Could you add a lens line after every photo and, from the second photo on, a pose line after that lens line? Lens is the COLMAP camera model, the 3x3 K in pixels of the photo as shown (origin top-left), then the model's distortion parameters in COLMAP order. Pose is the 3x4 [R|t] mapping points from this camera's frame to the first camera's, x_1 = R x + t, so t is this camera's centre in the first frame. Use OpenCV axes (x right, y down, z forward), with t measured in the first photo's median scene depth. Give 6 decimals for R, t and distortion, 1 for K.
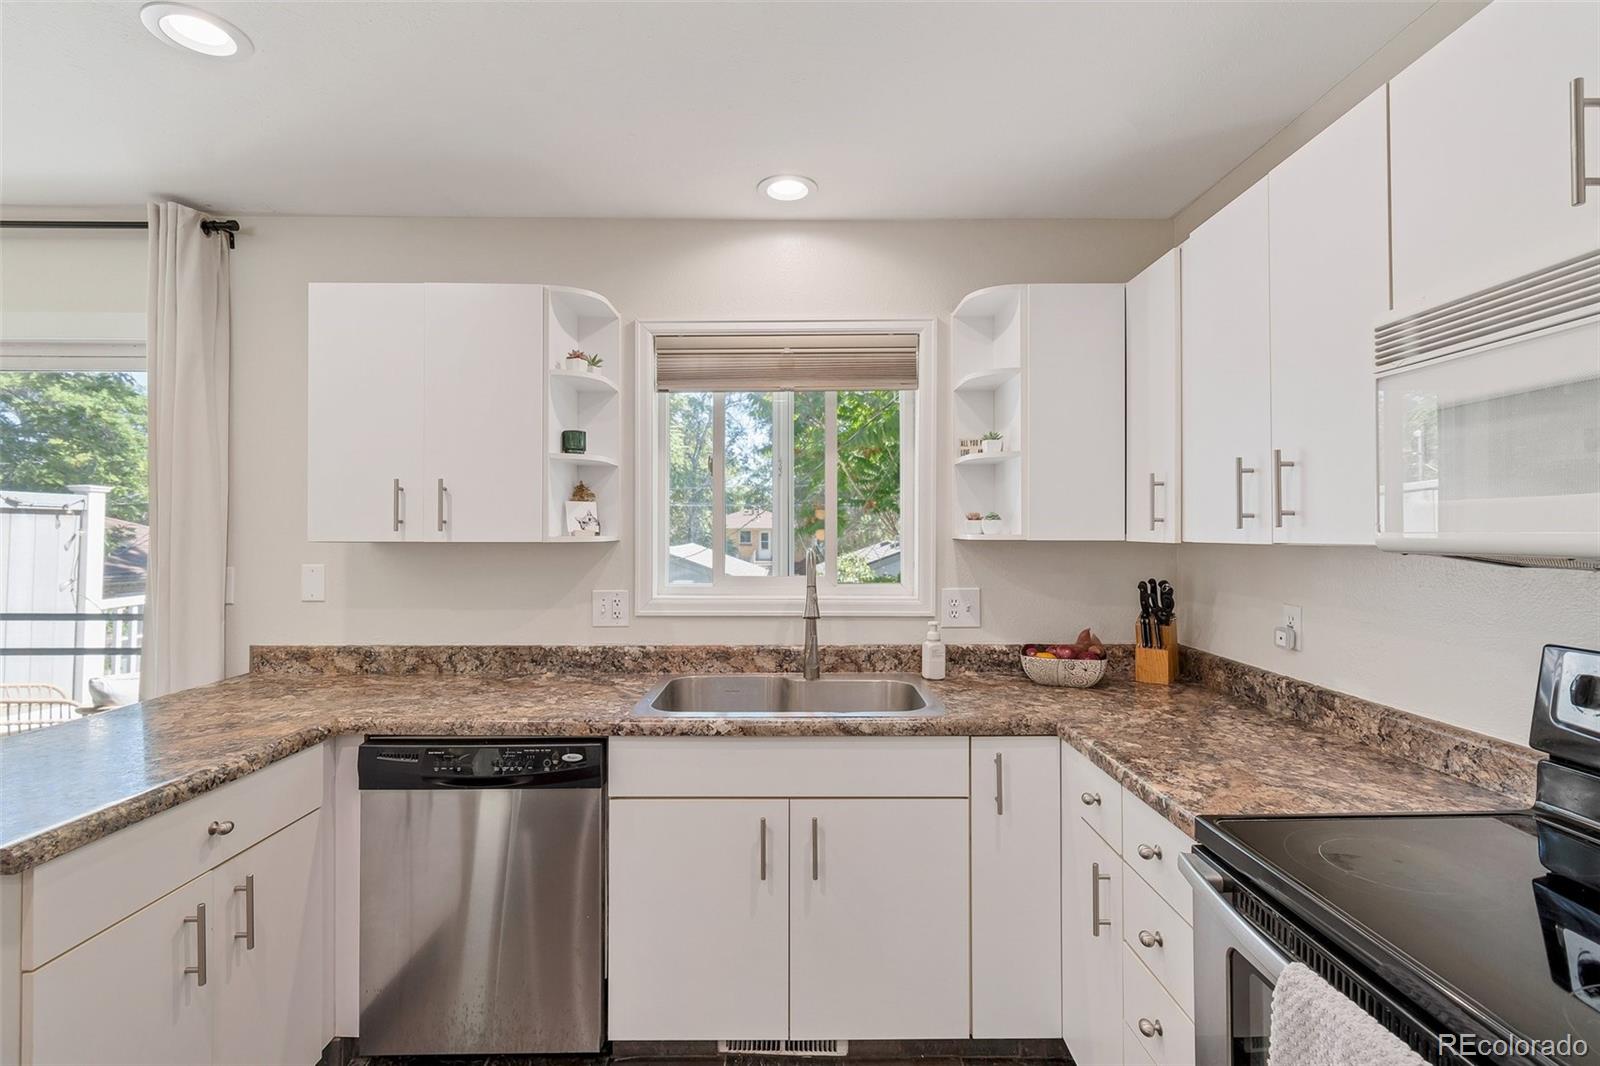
lens RADIAL K [[747.5, 0, 805.3], [0, 747.5, 533.4], [0, 0, 1]] dist [-0.002494, 0.000237]
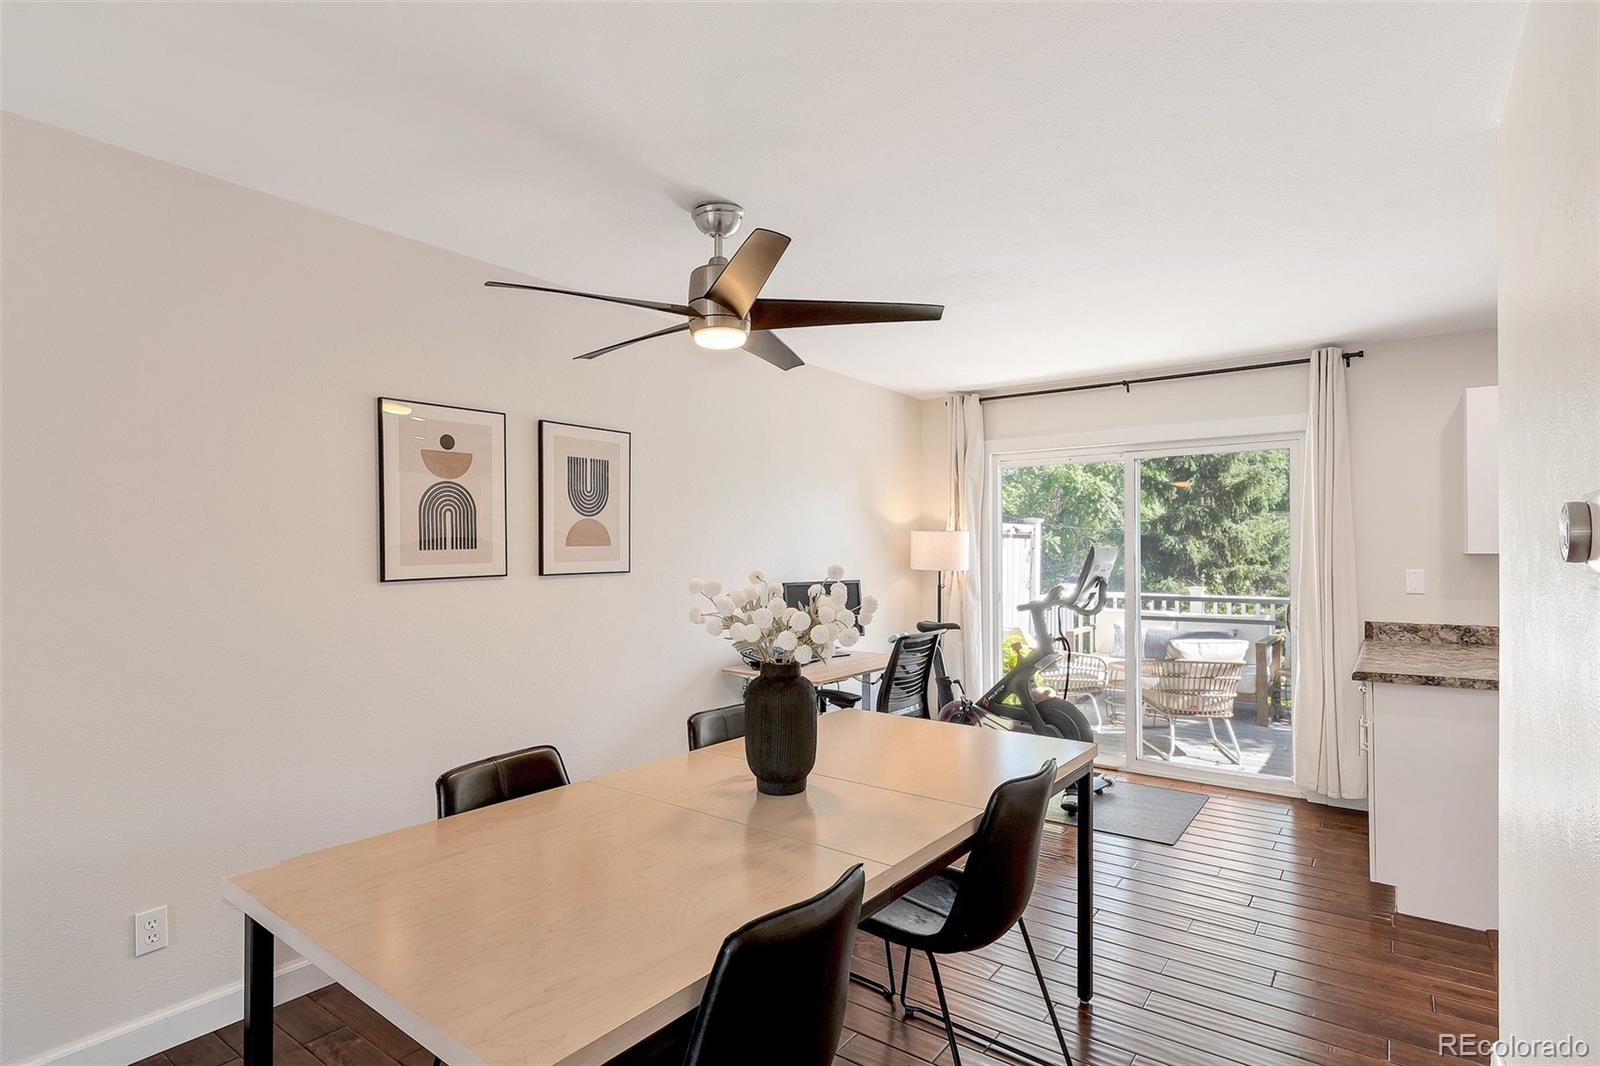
lens RADIAL K [[811.6, 0, 797.9], [0, 811.6, 555.7], [0, 0, 1]] dist [-0.000523, -0.000064]
pose [[0.797954, 0.000431, -0.602718, -0.675631], [0.002608, 0.999988, 0.004168, 0.003647], [0.602712, -0.004898, 0.797943, -1.073574]]
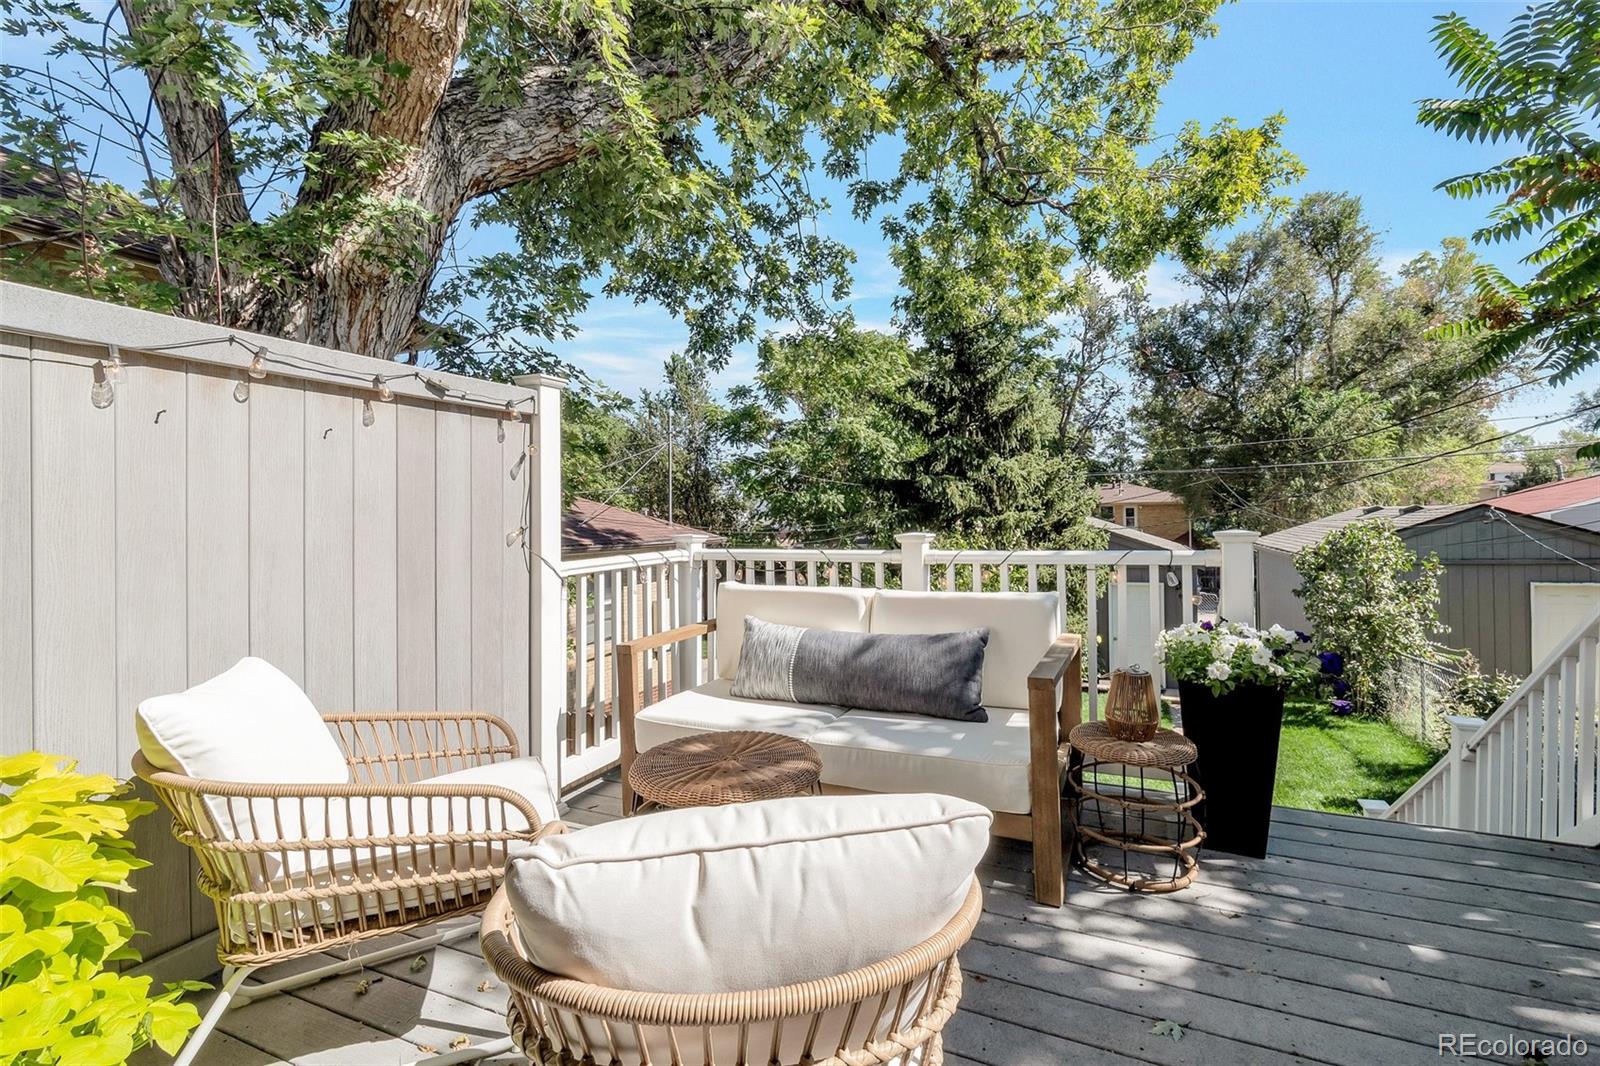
lens RADIAL K [[721.5, 0, 807.8], [0, 721.5, 530.2], [0, 0, 1]] dist [0.000878, 0.000373]
pose [[0.909043, -0.008677, -0.416613, -0.954508], [0.017153, 0.999715, 0.016606, 0.106948], [0.416350, -0.022242, 0.908932, 1.021449]]
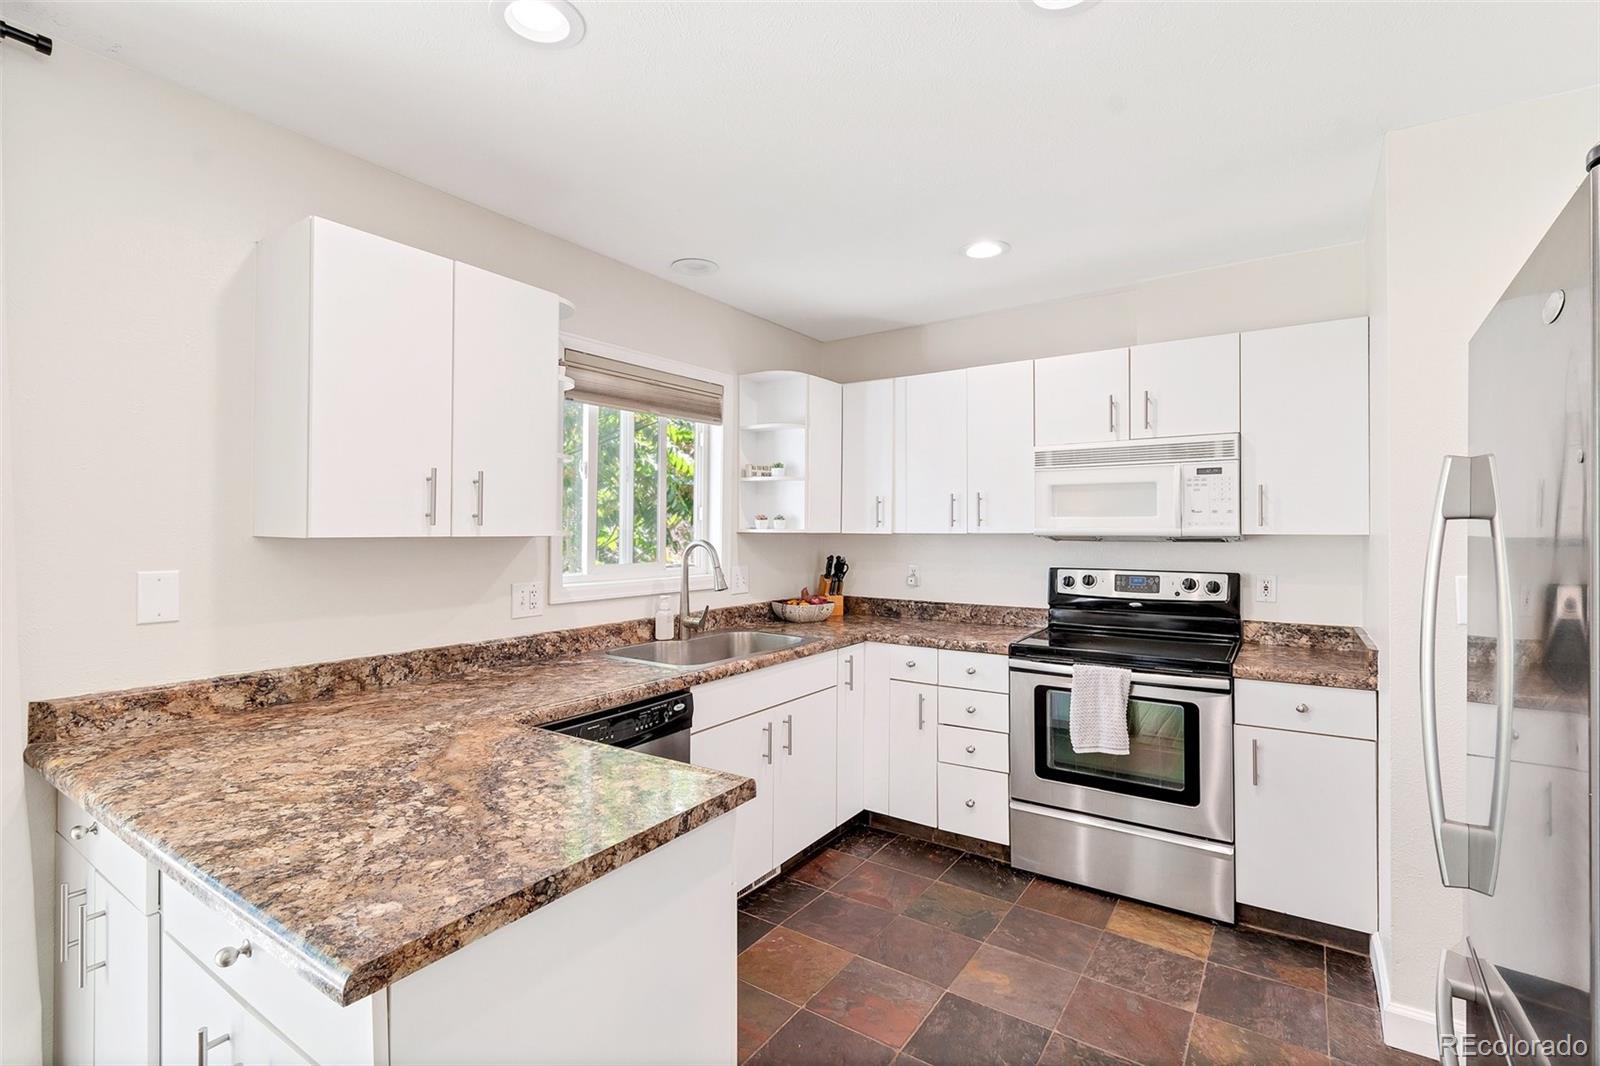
lens RADIAL K [[721.5, 0, 807.8], [0, 721.5, 530.2], [0, 0, 1]] dist [0.000878, 0.000373]
pose [[0.562714, 0.000070, 0.826652, -0.889528], [-0.000391, 1.000000, 0.000182, 0.002201], [-0.826652, -0.000425, 0.562714, 0.104240]]
